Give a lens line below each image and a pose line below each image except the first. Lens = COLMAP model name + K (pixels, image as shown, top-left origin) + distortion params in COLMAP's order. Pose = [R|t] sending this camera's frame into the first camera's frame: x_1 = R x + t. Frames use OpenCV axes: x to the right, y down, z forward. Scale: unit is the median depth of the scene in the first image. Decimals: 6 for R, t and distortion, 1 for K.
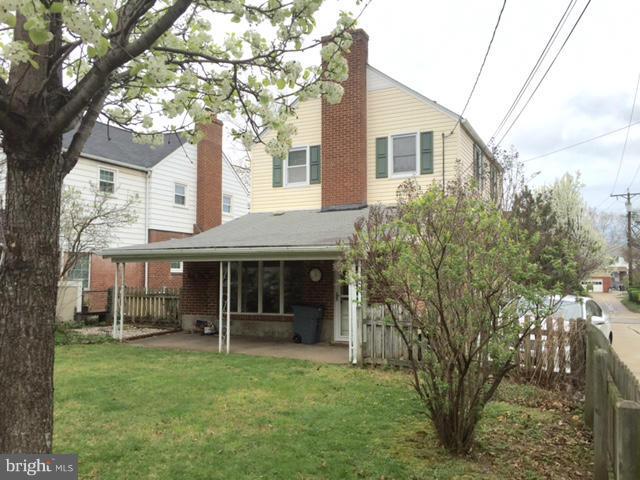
lens RADIAL K [[556.2, 0, 320.3], [0, 556.2, 242.4], [0, 0, 1]] dist [0.036029, -0.011210]
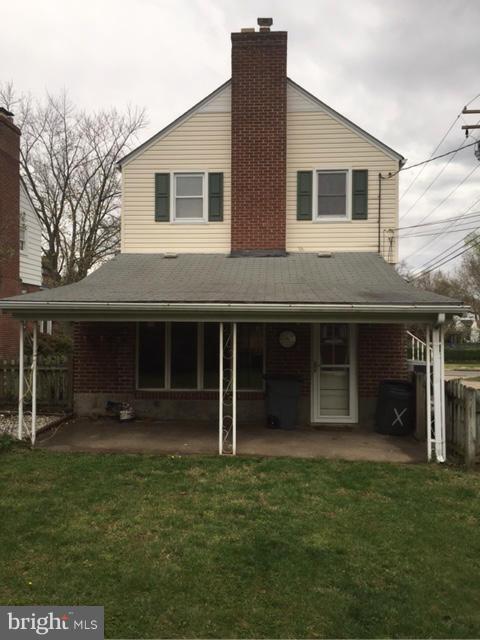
lens RADIAL K [[556.2, 0, 240.0], [0, 556.2, 320.6], [0, 0, 1]] dist [0.036029, -0.011210]
pose [[0.923414, 0.010288, 0.383668, -0.299209], [-0.030415, 0.998458, 0.046431, -0.000663], [-0.382599, -0.054544, 0.922303, 0.255179]]
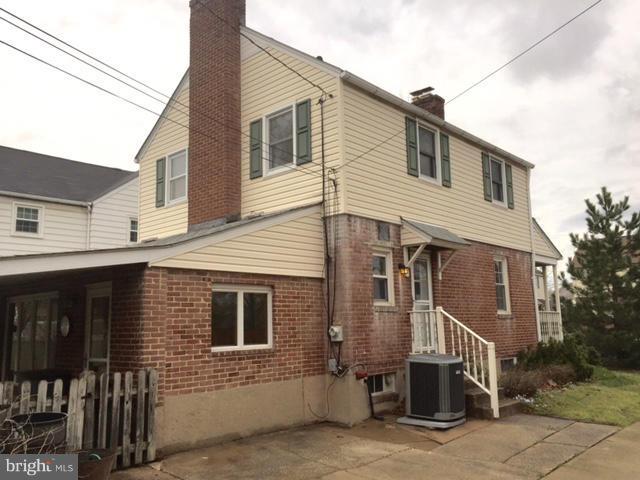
lens RADIAL K [[556.2, 0, 319.7], [0, 556.2, 237.6], [0, 0, 1]] dist [0.036029, -0.011210]
pose [[0.958442, -0.067815, -0.277110, 0.369747], [0.043507, 0.994719, -0.092953, 0.023978], [0.281951, 0.077034, 0.956331, 0.371788]]
